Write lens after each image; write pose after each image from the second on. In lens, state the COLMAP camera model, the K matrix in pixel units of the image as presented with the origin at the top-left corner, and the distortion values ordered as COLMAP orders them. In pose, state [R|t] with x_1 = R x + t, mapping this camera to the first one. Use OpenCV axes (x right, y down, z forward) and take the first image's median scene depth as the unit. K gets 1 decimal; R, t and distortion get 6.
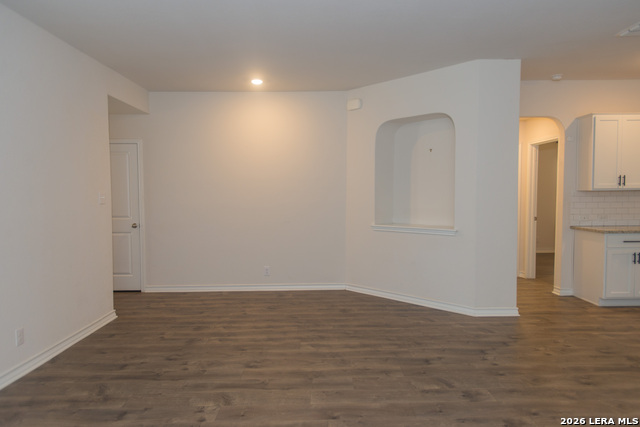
lens RADIAL K [[429.3, 0, 320.0], [0, 429.3, 213.5], [0, 0, 1]] dist [0.005431, 0.002017]
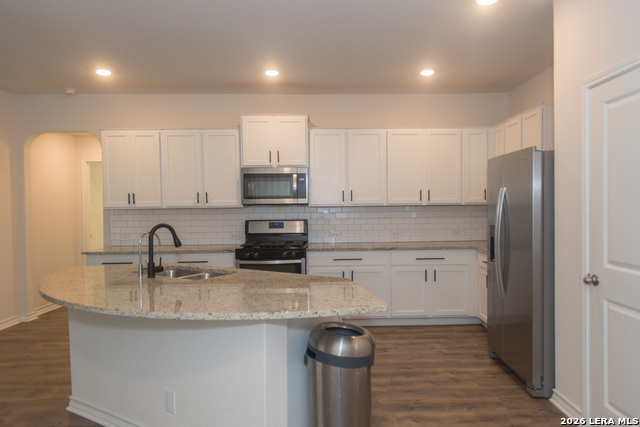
lens RADIAL K [[429.3, 0, 320.0], [0, 429.3, 213.5], [0, 0, 1]] dist [0.005431, 0.002017]
pose [[0.999804, -0.002392, -0.019636, 1.134589], [0.001774, 0.999505, -0.031408, -0.013023], [0.019701, 0.031367, 0.999314, 0.057720]]
